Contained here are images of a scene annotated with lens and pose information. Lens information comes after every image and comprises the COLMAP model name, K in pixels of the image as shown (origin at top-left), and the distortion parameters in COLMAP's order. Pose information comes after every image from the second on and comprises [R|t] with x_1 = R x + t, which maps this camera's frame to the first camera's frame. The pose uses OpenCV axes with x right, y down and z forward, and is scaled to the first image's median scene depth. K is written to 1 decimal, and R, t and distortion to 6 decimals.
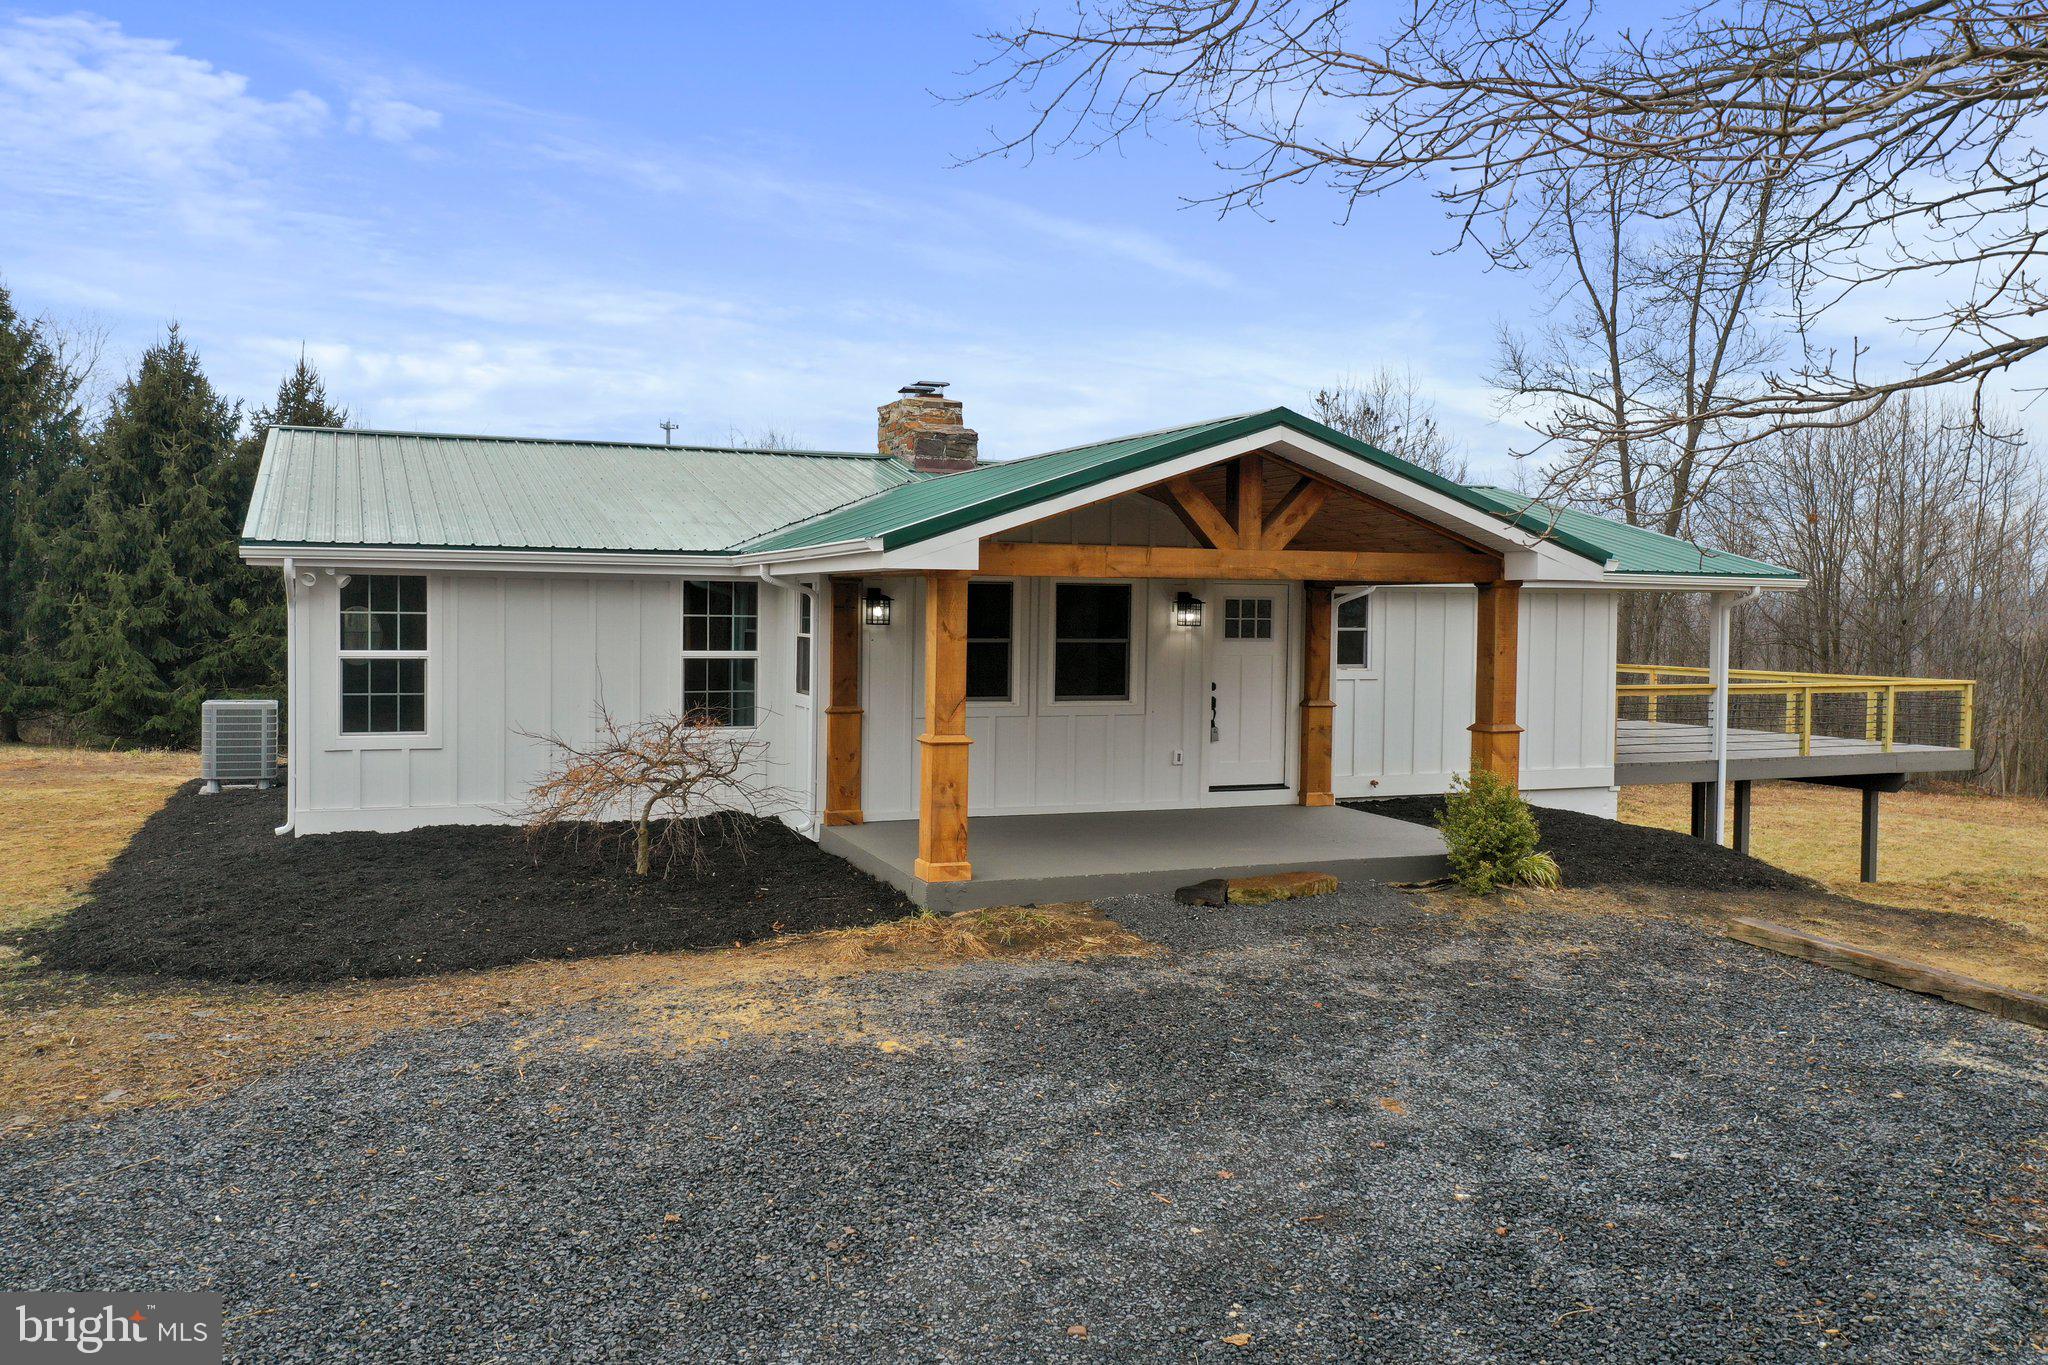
lens RADIAL K [[1627.3, 0, 1016.4], [0, 1627.3, 672.8], [0, 0, 1]] dist [-0.005787, -0.003656]
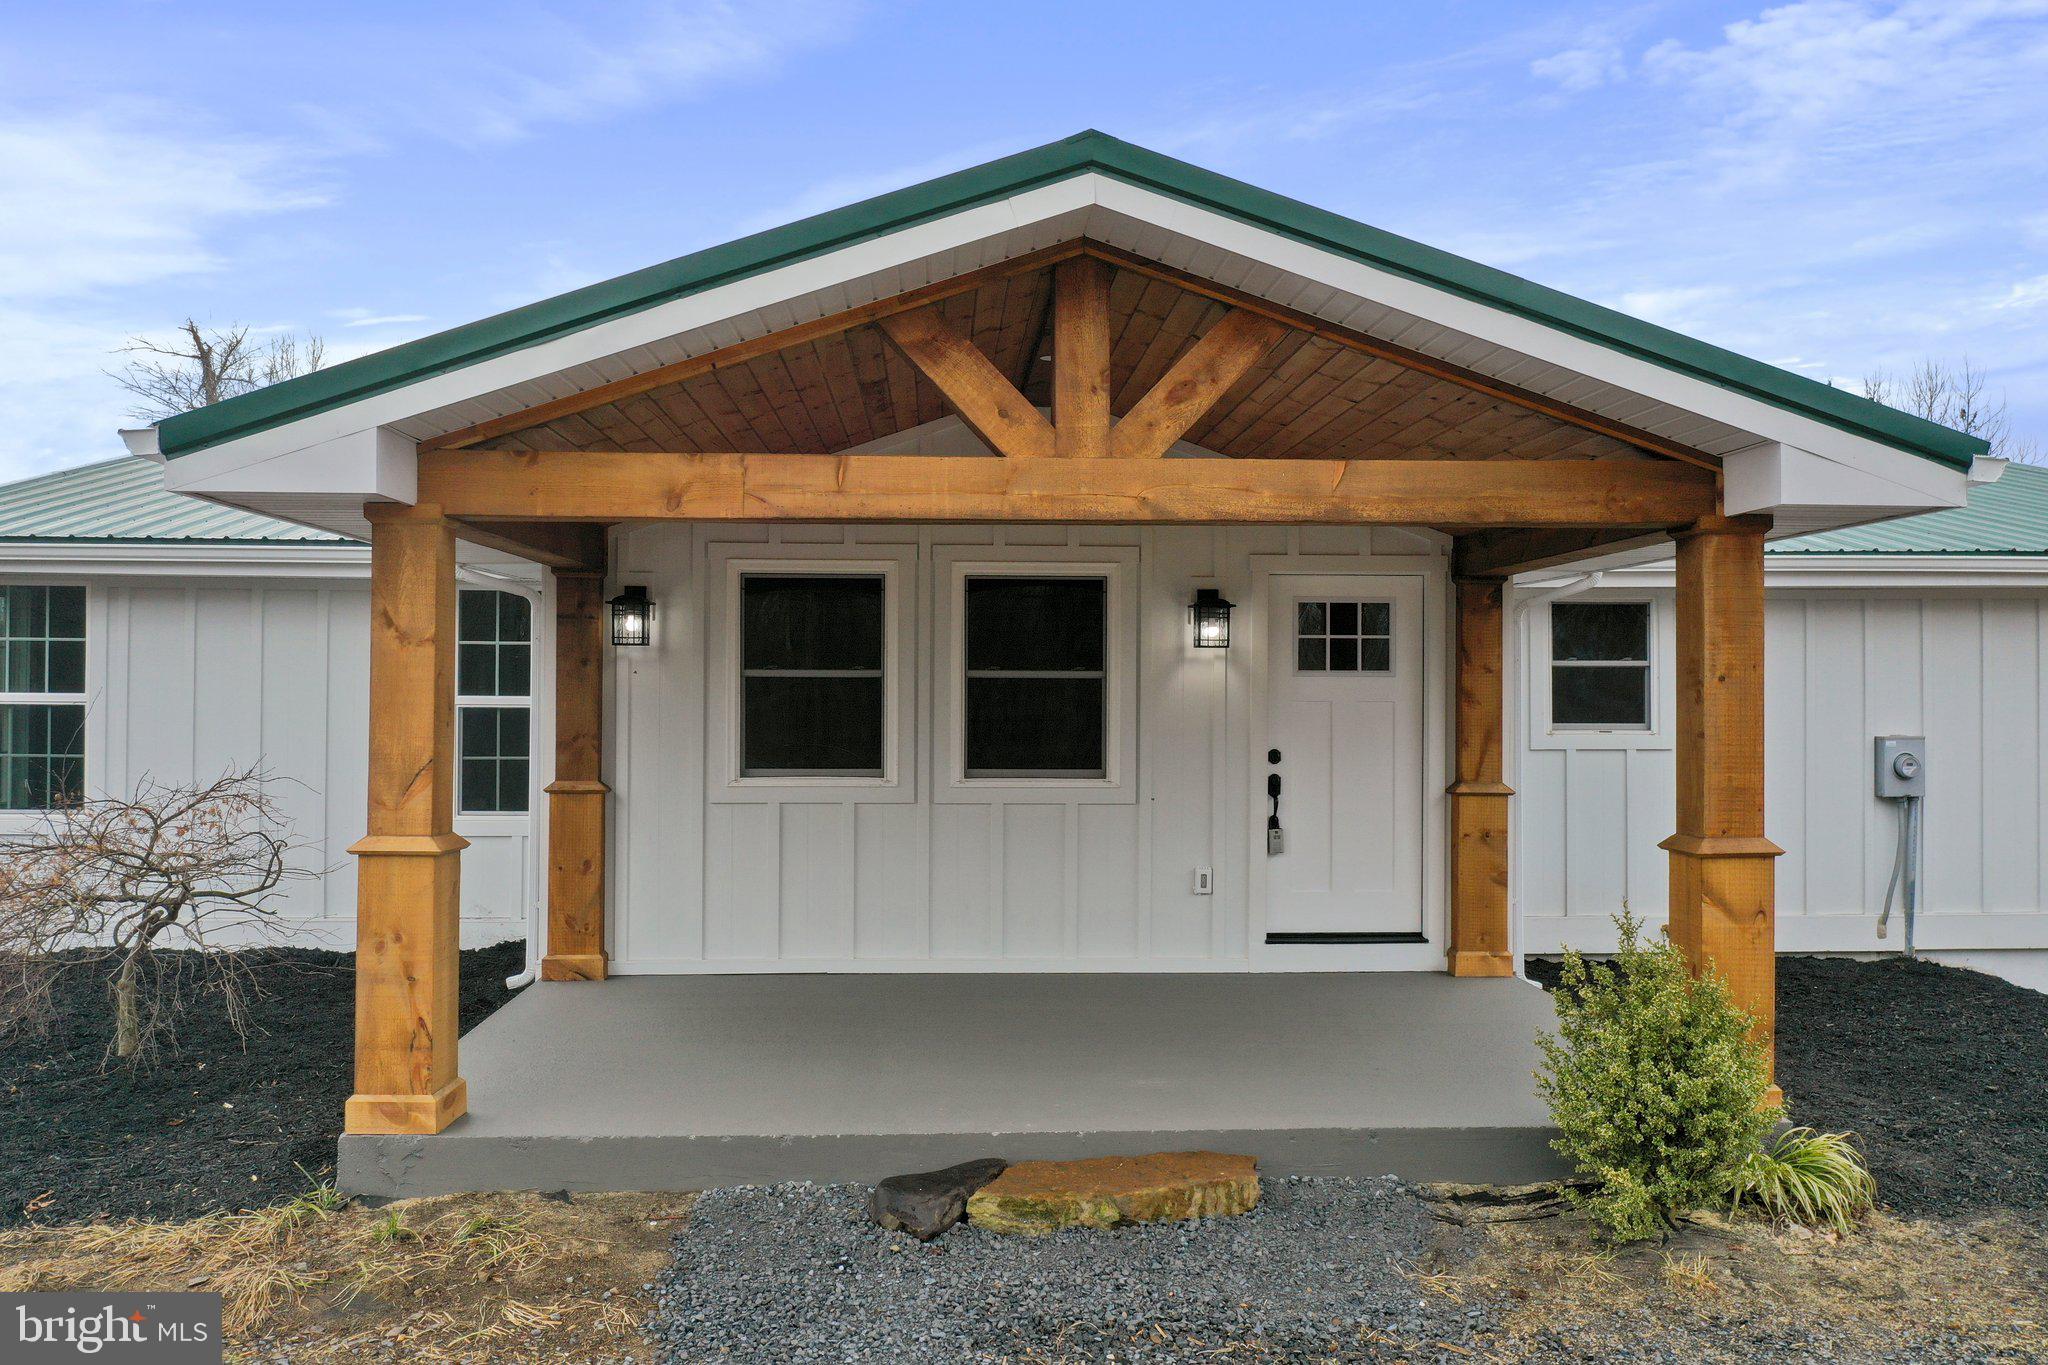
lens RADIAL K [[1627.3, 0, 1014.3], [0, 1627.3, 664.4], [0, 0, 1]] dist [-0.005787, -0.003656]
pose [[0.944600, -0.010919, -0.328043, 0.247474], [-0.007791, 0.998419, -0.055667, 0.009858], [0.328132, 0.055138, 0.943021, 0.484678]]
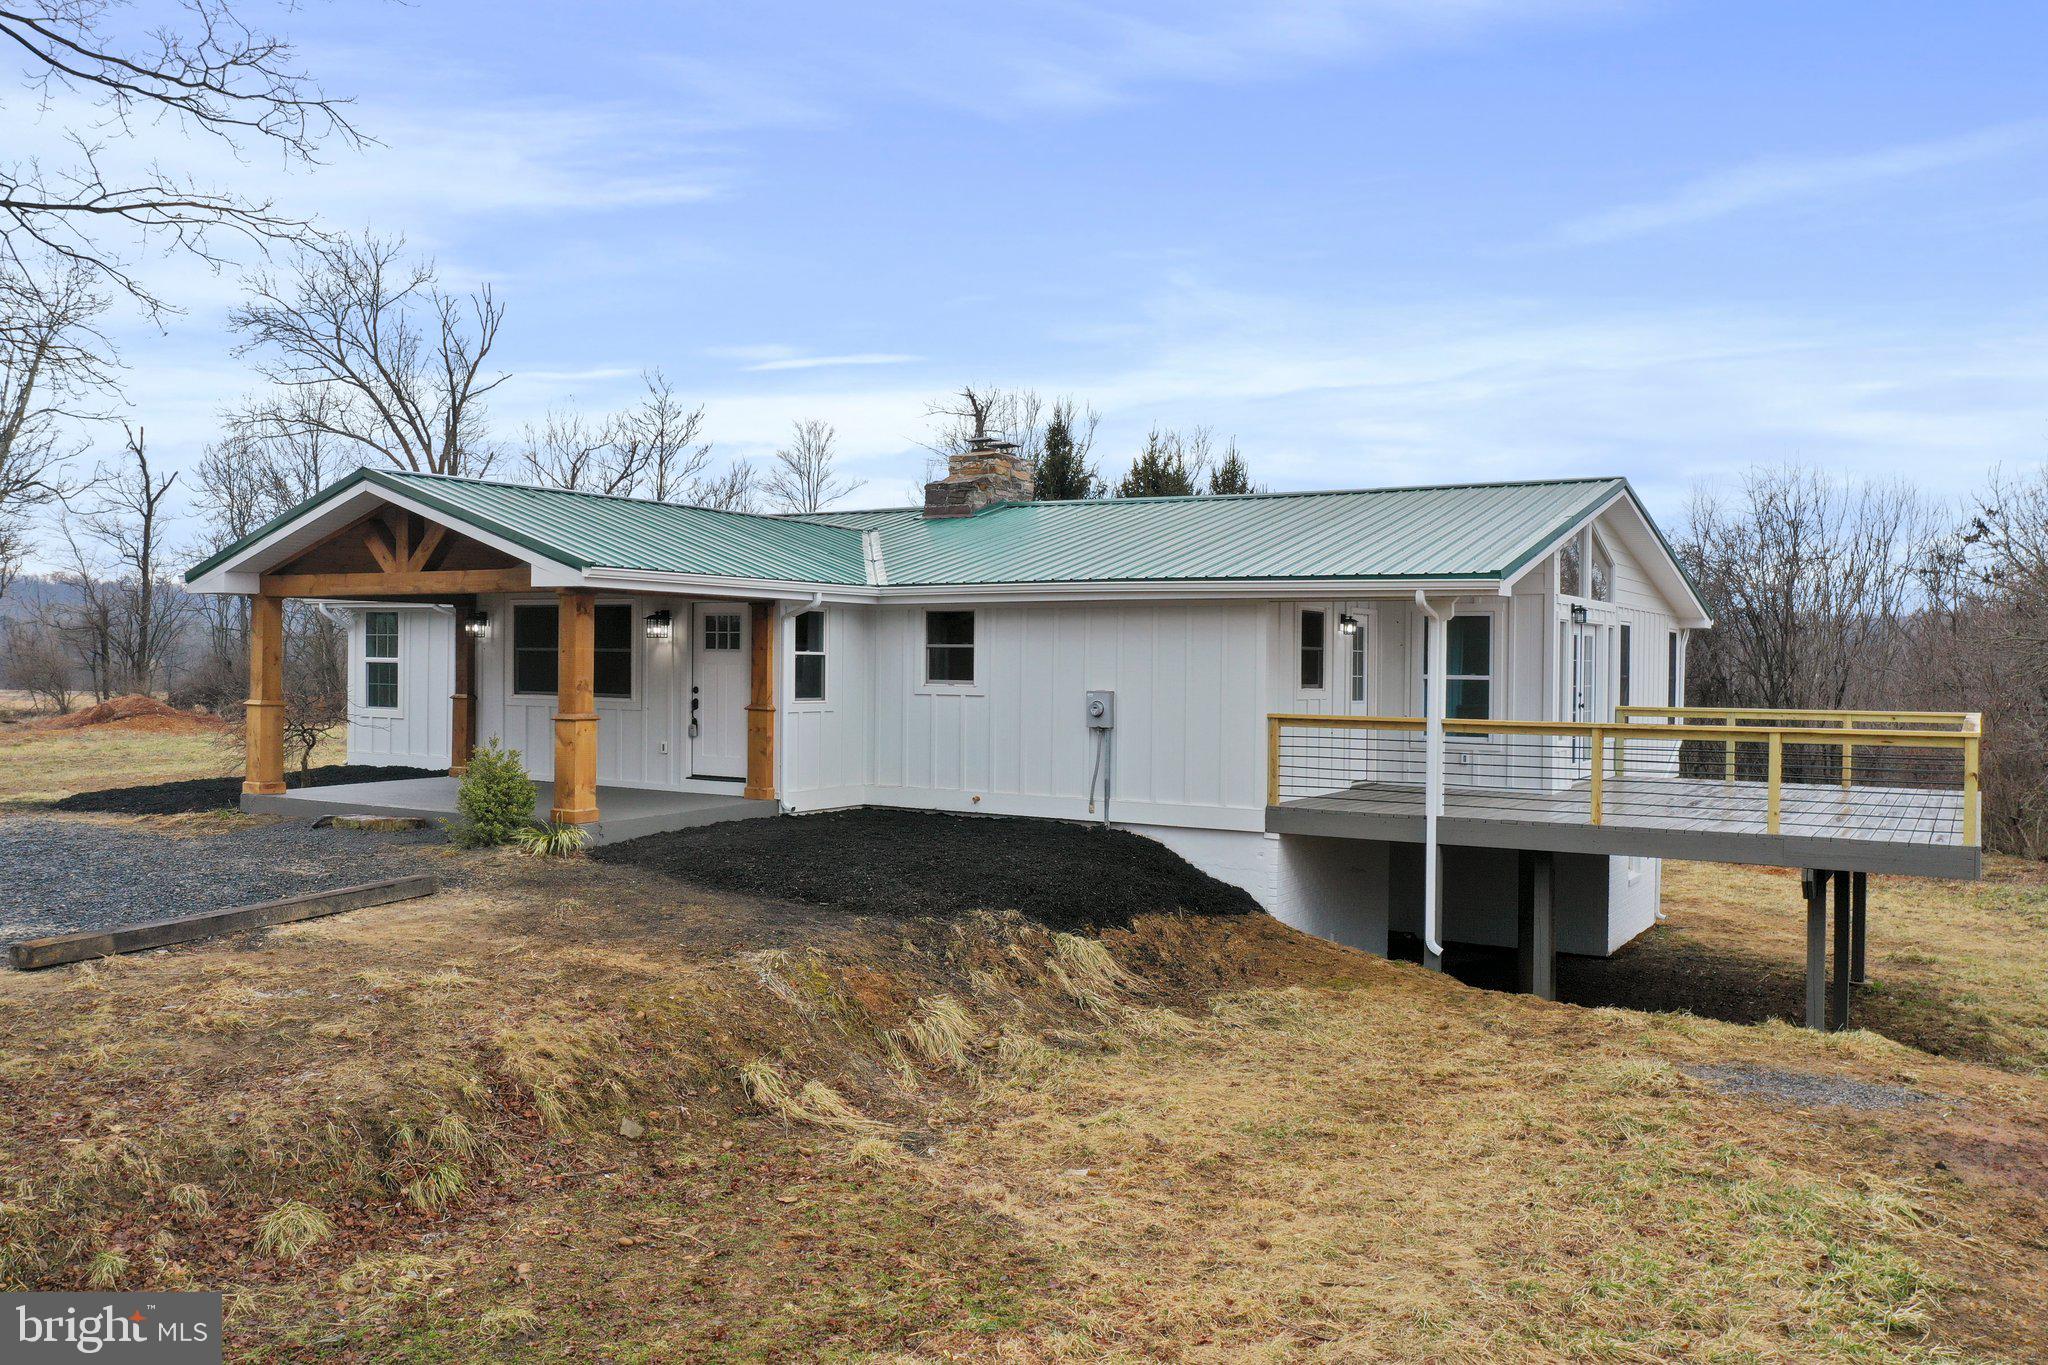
lens RADIAL K [[1627.3, 0, 1028.7], [0, 1627.3, 677.3], [0, 0, 1]] dist [-0.005787, -0.003656]
pose [[0.597793, 0.005206, -0.801633, 1.351440], [-0.039430, 0.998960, -0.022916, 0.018539], [0.800680, 0.045307, 0.597376, 0.545505]]
